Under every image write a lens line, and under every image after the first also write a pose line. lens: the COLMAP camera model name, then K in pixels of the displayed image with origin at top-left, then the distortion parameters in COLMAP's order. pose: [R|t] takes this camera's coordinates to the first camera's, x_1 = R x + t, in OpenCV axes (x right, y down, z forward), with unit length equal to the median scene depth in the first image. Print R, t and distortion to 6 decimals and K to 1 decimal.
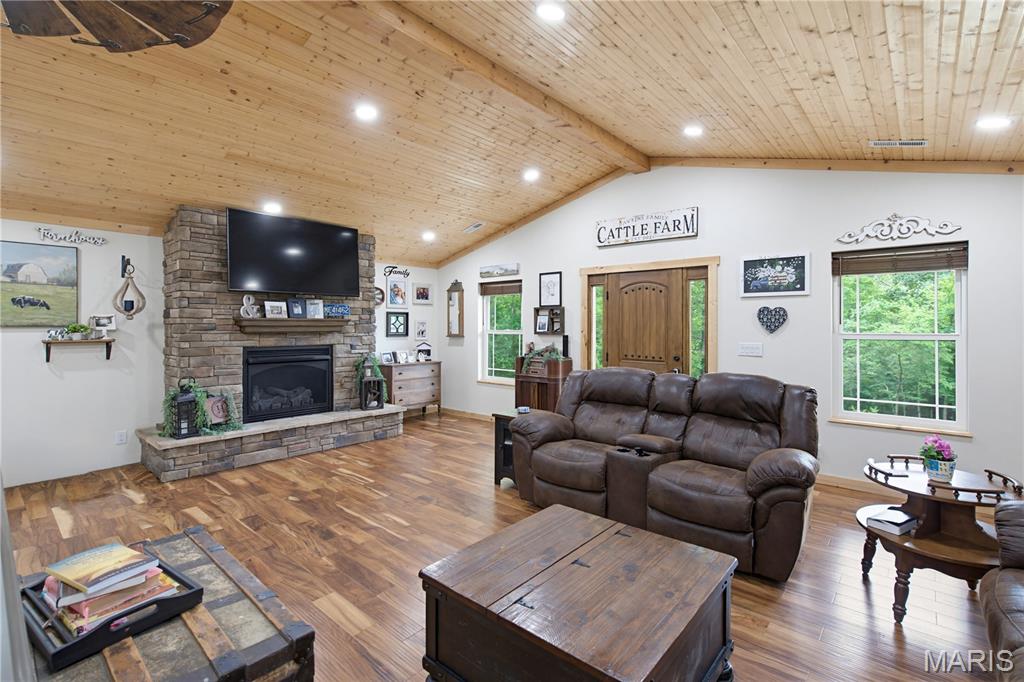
lens RADIAL K [[466.0, 0, 515.9], [0, 466.0, 324.7], [0, 0, 1]] dist [-0.008572, 0.004990]
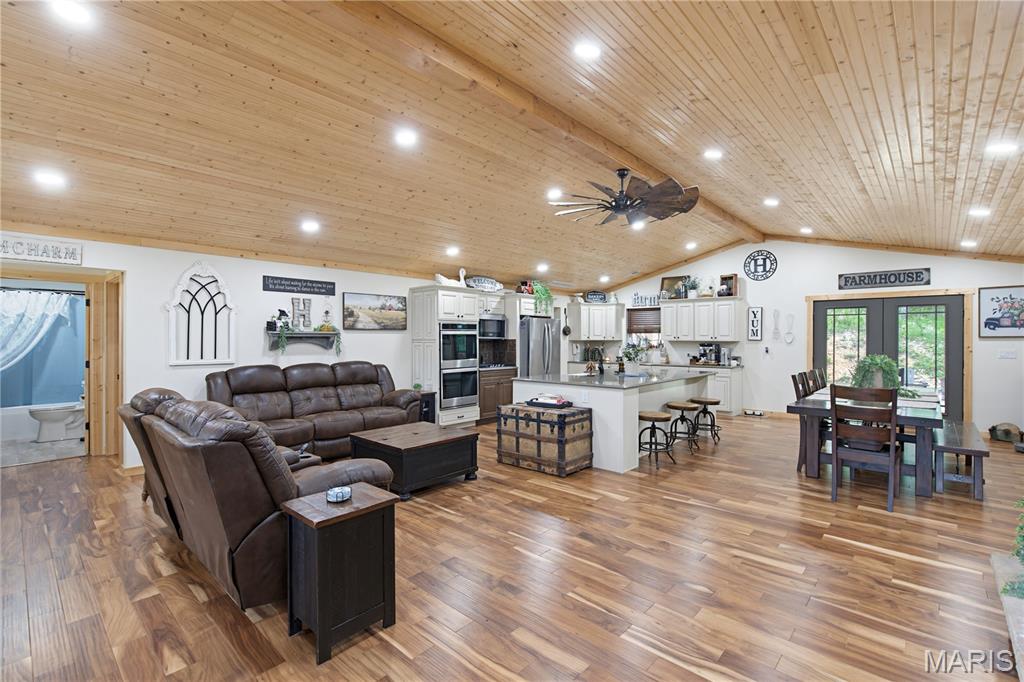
lens RADIAL K [[466.0, 0, 515.5], [0, 466.0, 340.7], [0, 0, 1]] dist [-0.008572, 0.004990]
pose [[-0.999759, -0.002622, 0.021818, -0.171327], [-0.002517, 0.999985, 0.004859, 0.002870], [-0.021831, 0.004803, -0.999750, 1.322203]]
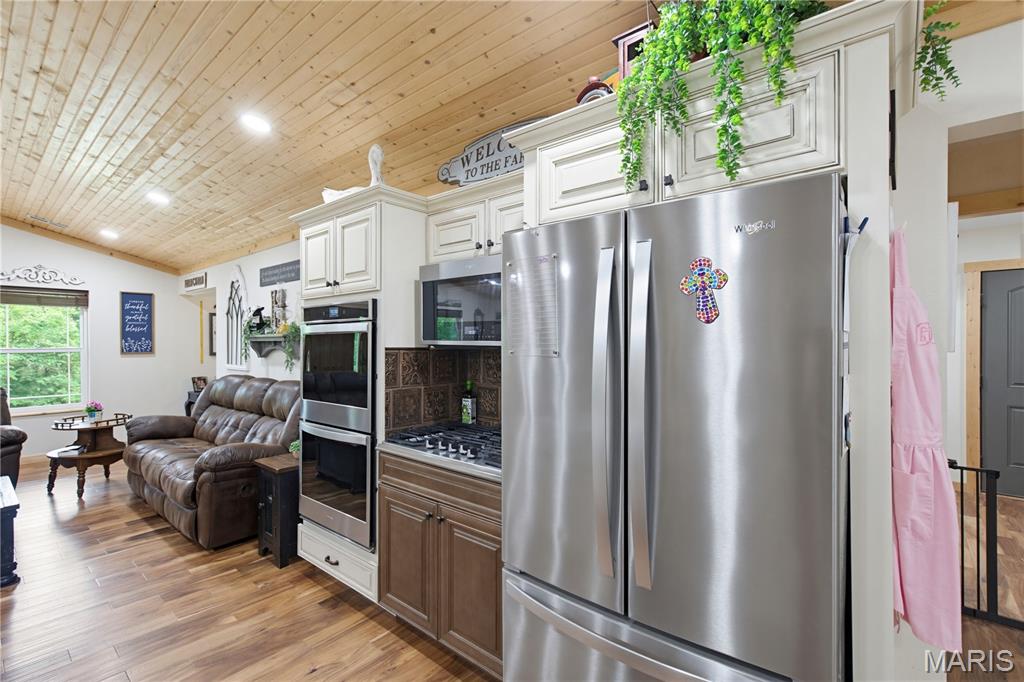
lens RADIAL K [[466.0, 0, 507.3], [0, 466.0, 343.8], [0, 0, 1]] dist [-0.008572, 0.004990]
pose [[-0.011549, -0.005114, 0.999920, -0.498690], [0.001418, 0.999986, 0.005131, -0.000525], [-0.999932, 0.001477, -0.011541, -0.333825]]
